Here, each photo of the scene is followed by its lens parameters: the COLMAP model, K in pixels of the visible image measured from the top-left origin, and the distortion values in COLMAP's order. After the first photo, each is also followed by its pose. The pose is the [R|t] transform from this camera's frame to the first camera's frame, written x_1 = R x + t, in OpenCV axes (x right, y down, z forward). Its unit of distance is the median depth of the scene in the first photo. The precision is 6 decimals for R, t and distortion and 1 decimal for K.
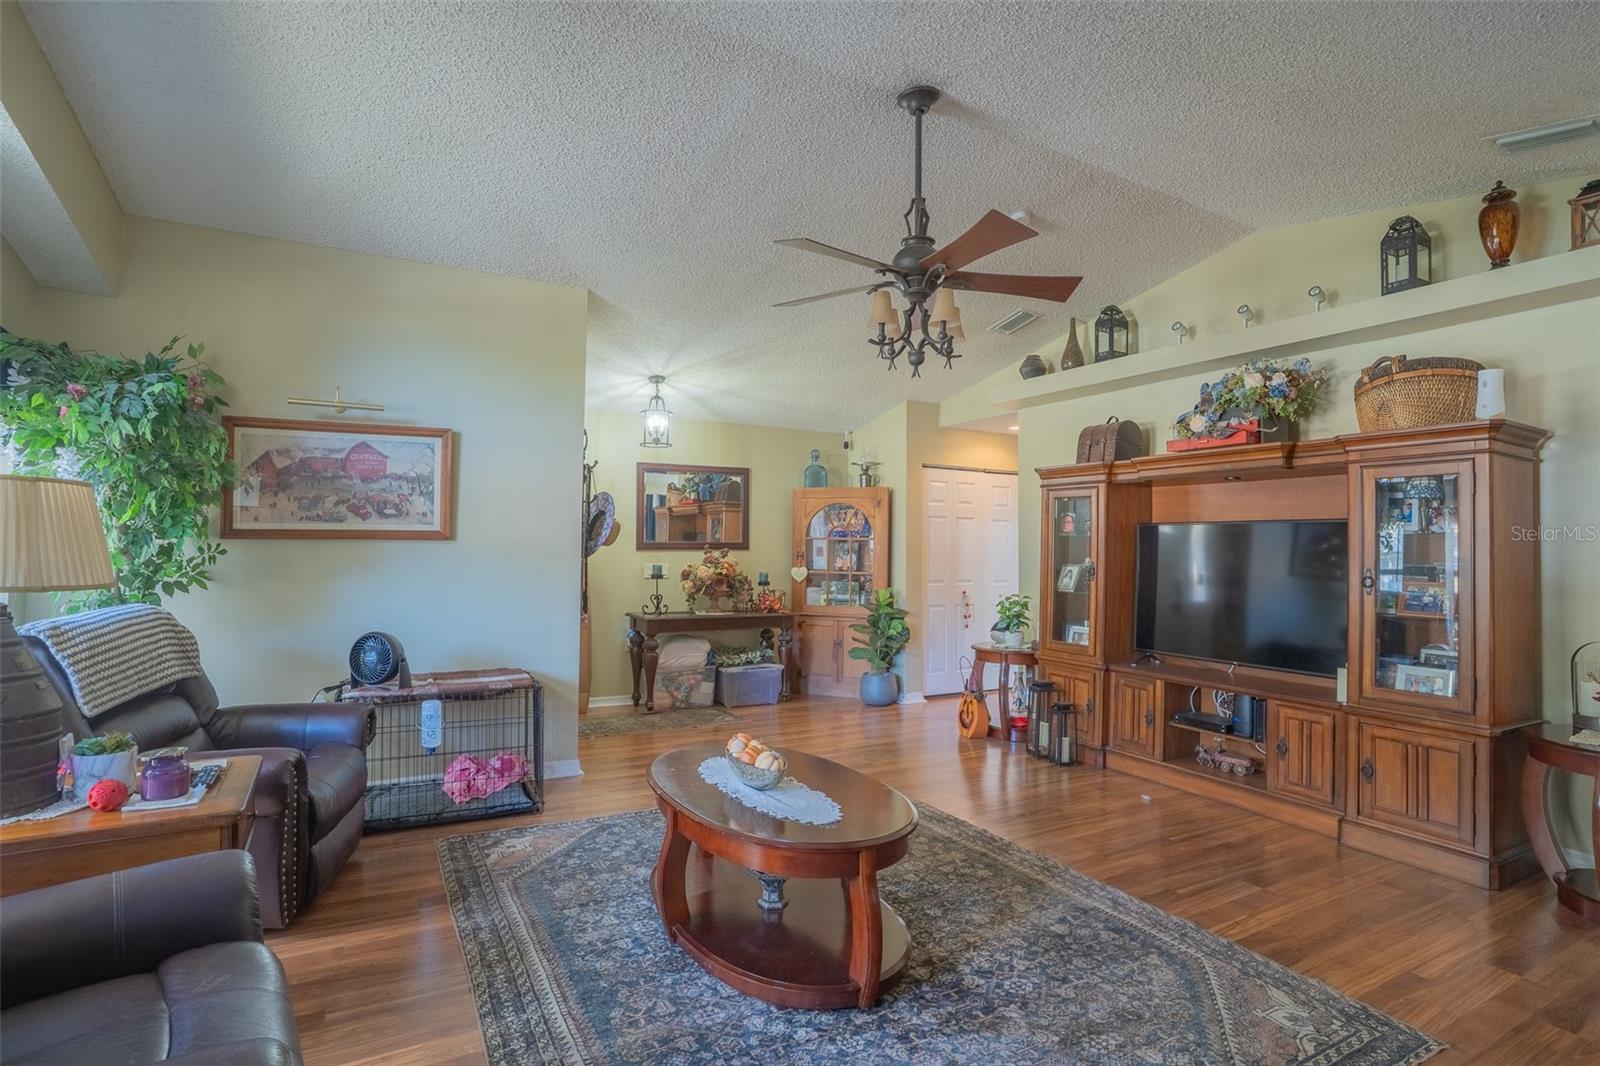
lens RADIAL K [[795.0, 0, 800.0], [0, 795.0, 533.0], [0, 0, 1]] dist [-0.074690, 0.030527]
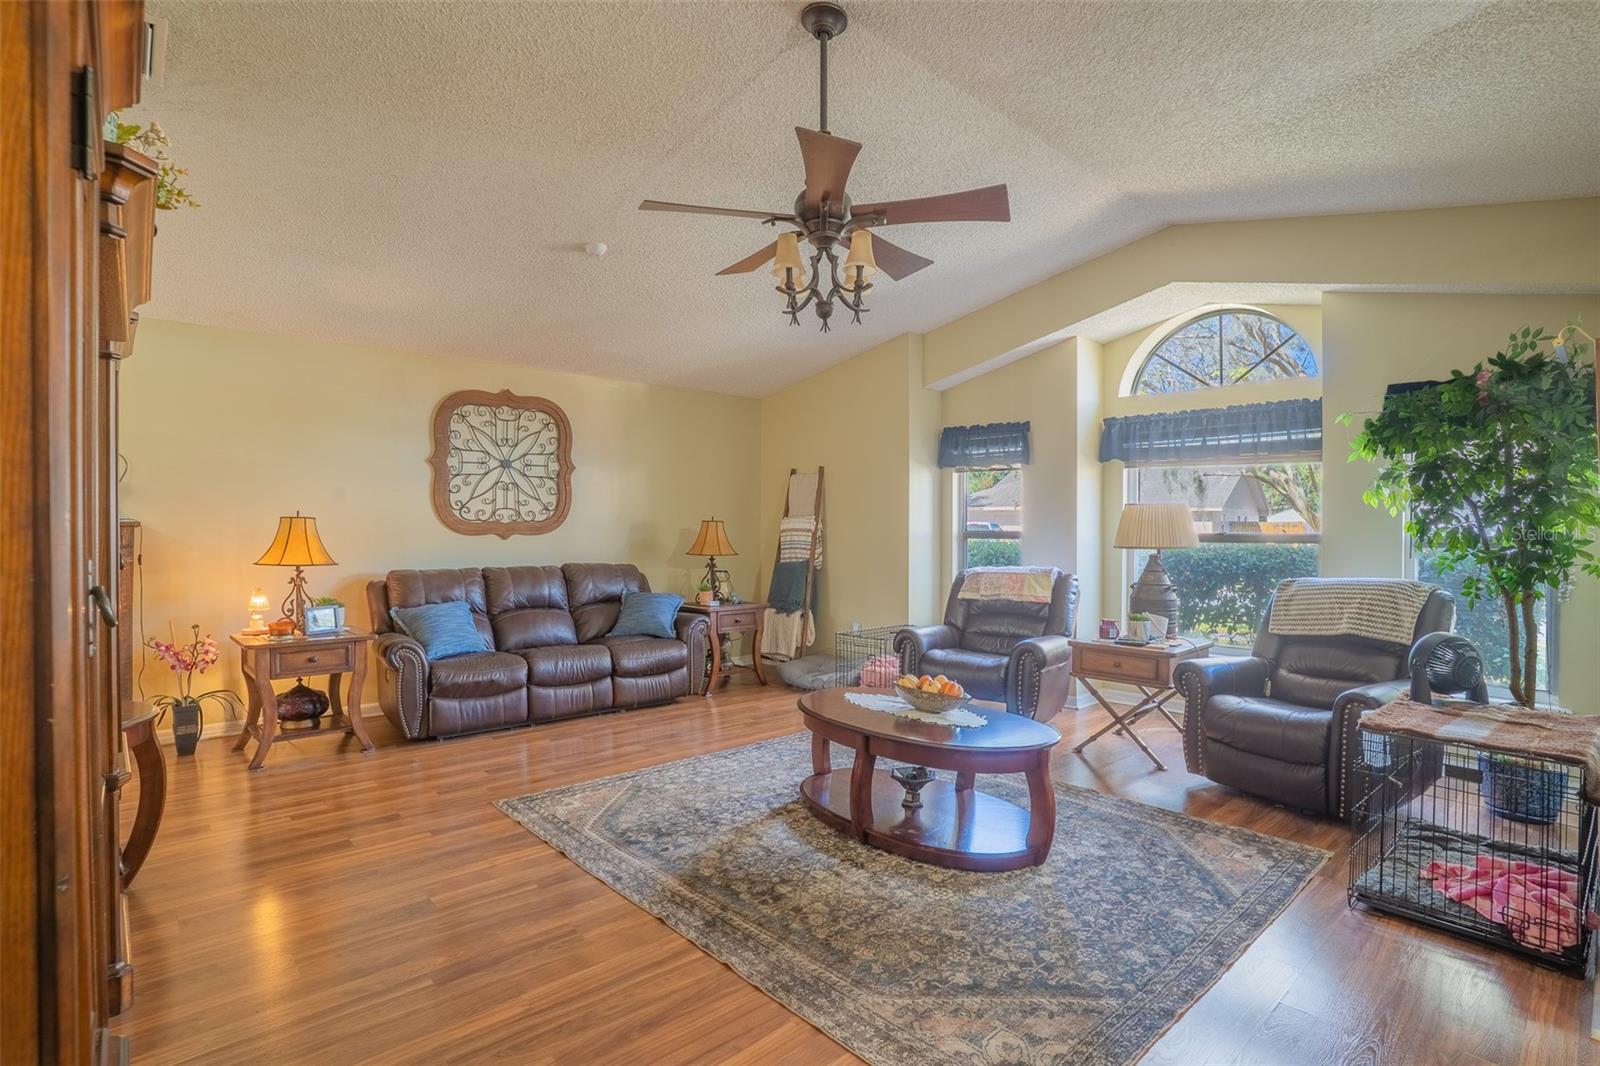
lens RADIAL K [[795.0, 0, 800.0], [0, 795.0, 533.0], [0, 0, 1]] dist [-0.074690, 0.030527]
pose [[-0.971725, -0.017853, -0.235442, 0.346993], [-0.012910, 0.999663, -0.022519, 0.048401], [0.235764, -0.018843, -0.971628, 1.693041]]
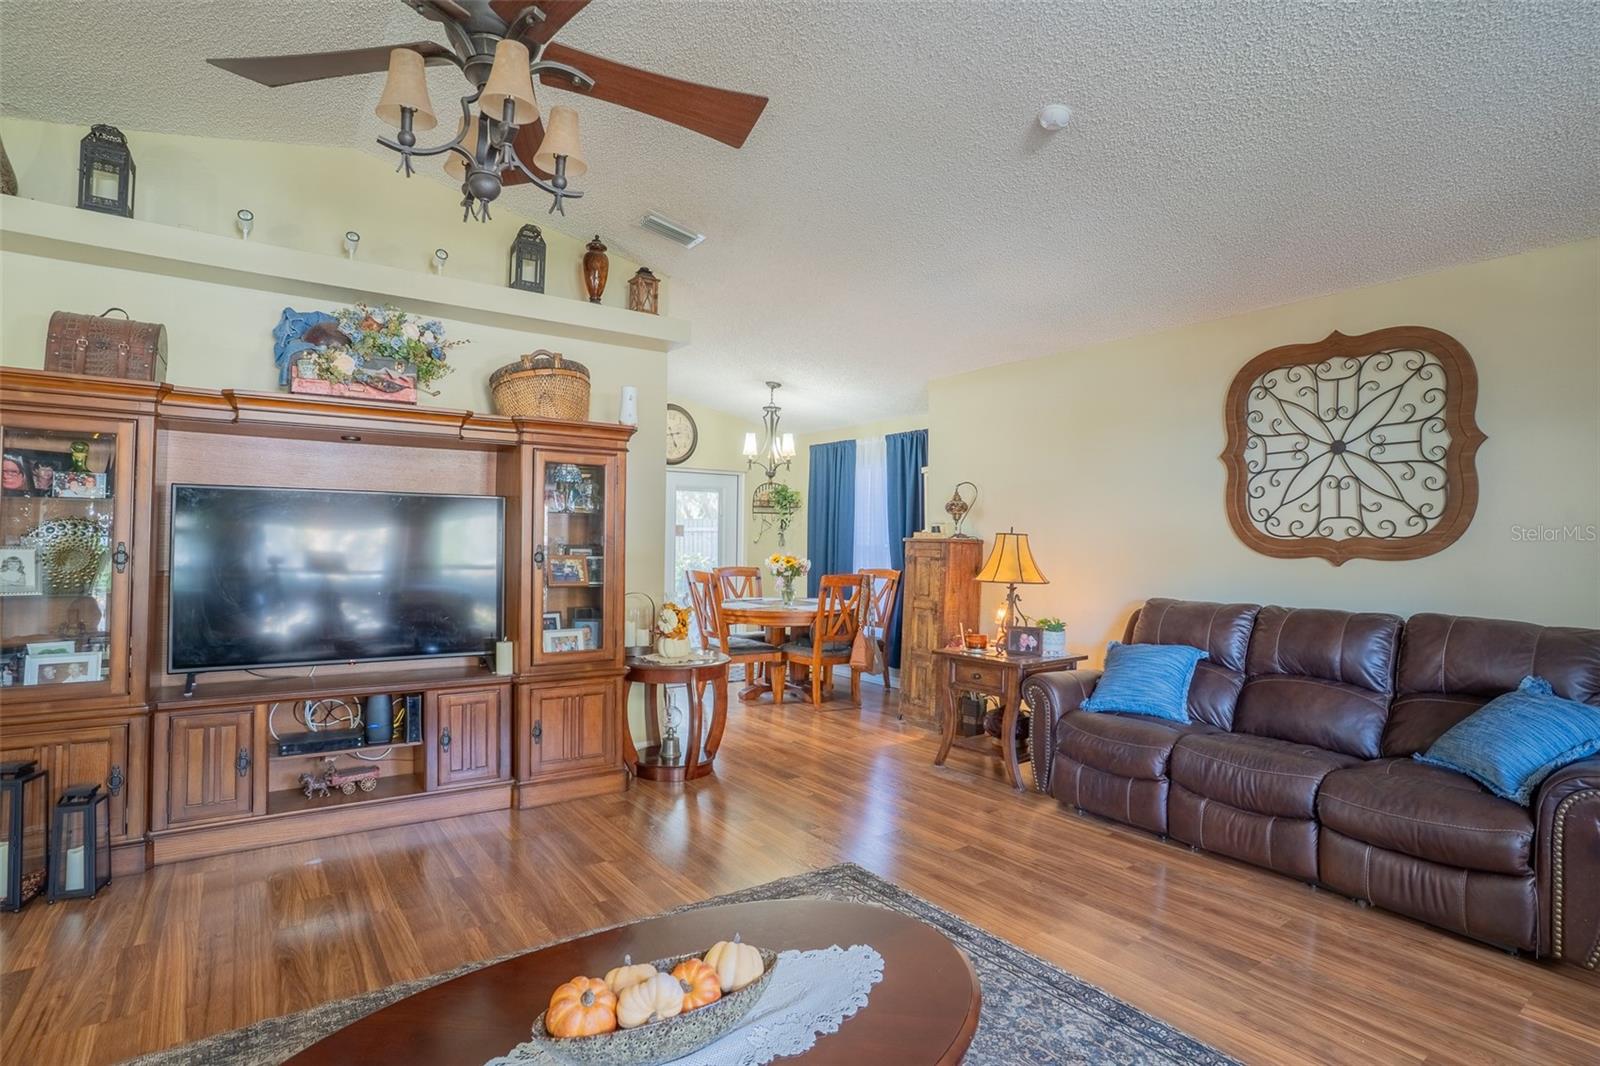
lens RADIAL K [[801.0, 0, 800.0], [0, 801.0, 533.0], [0, 0, 1]] dist [-0.076727, 0.047345]
pose [[-0.127608, -0.011359, 0.991760, -0.399349], [-0.038448, 0.999239, 0.006498, 0.008148], [-0.991079, -0.037302, -0.127948, 0.765121]]
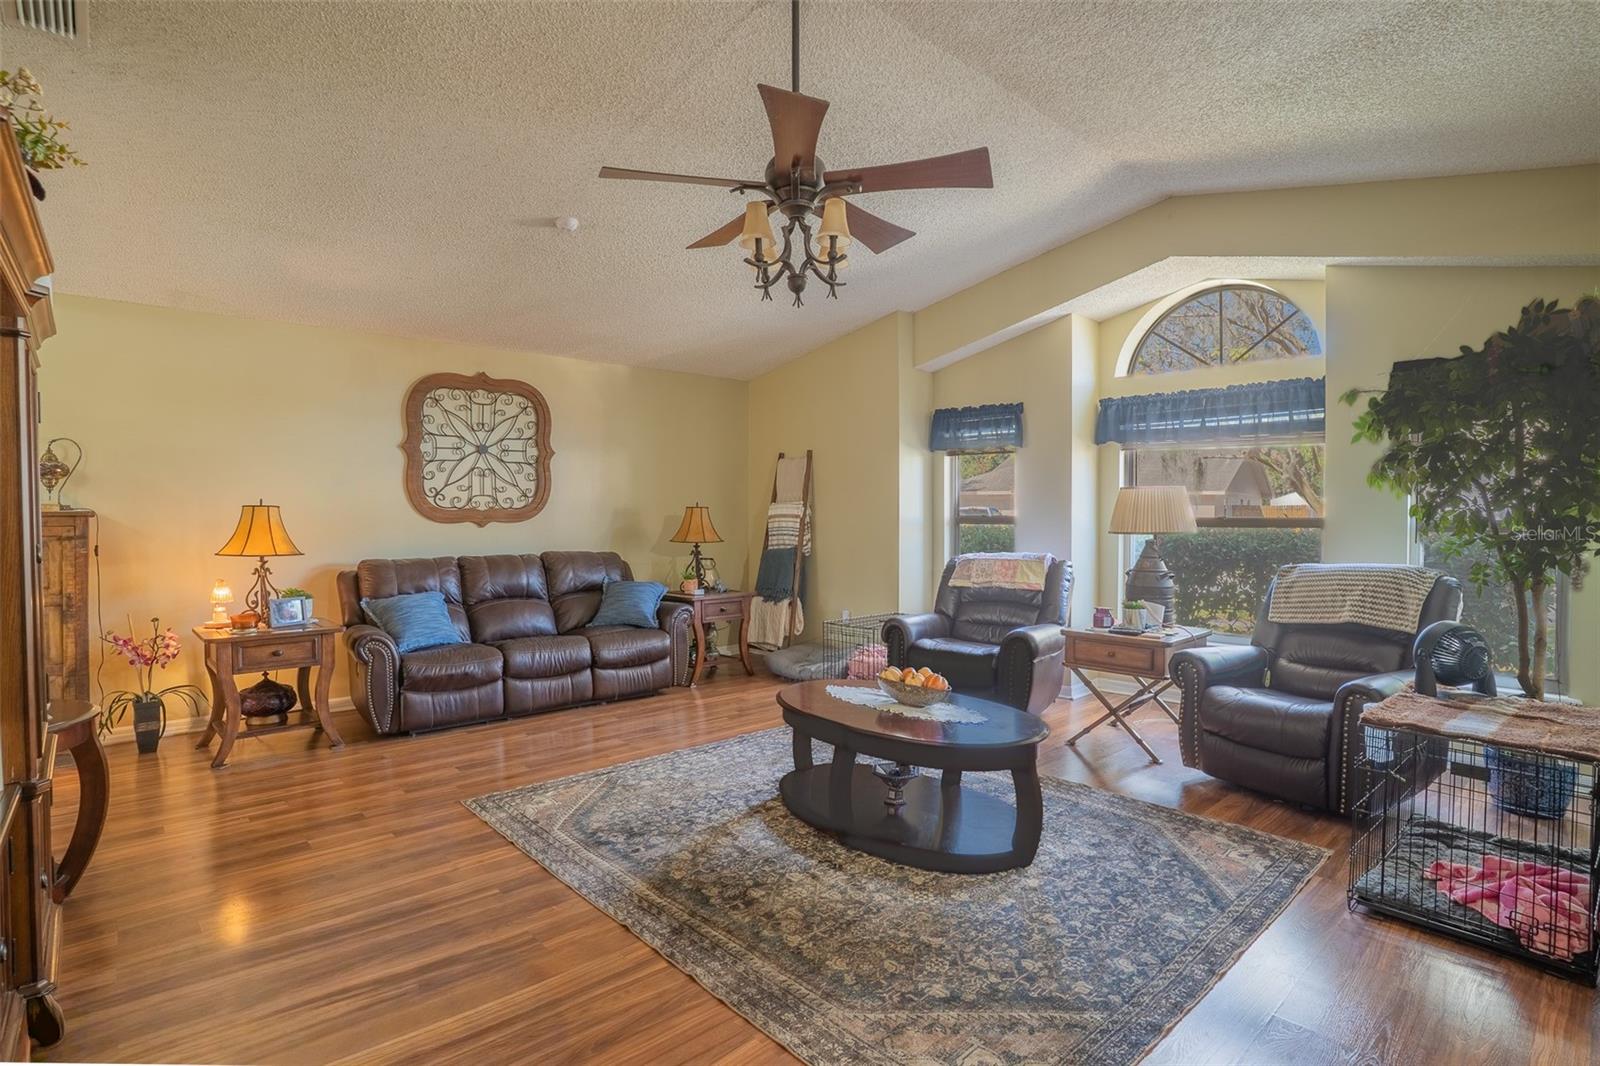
lens RADIAL K [[804.1, 0, 800.0], [0, 804.1, 533.0], [0, 0, 1]] dist [-0.074328, 0.030558]
pose [[-0.971355, -0.009026, -0.237461, 0.314198], [-0.008211, 0.999957, -0.004423, 0.046041], [0.237491, -0.002347, -0.971387, 1.666616]]
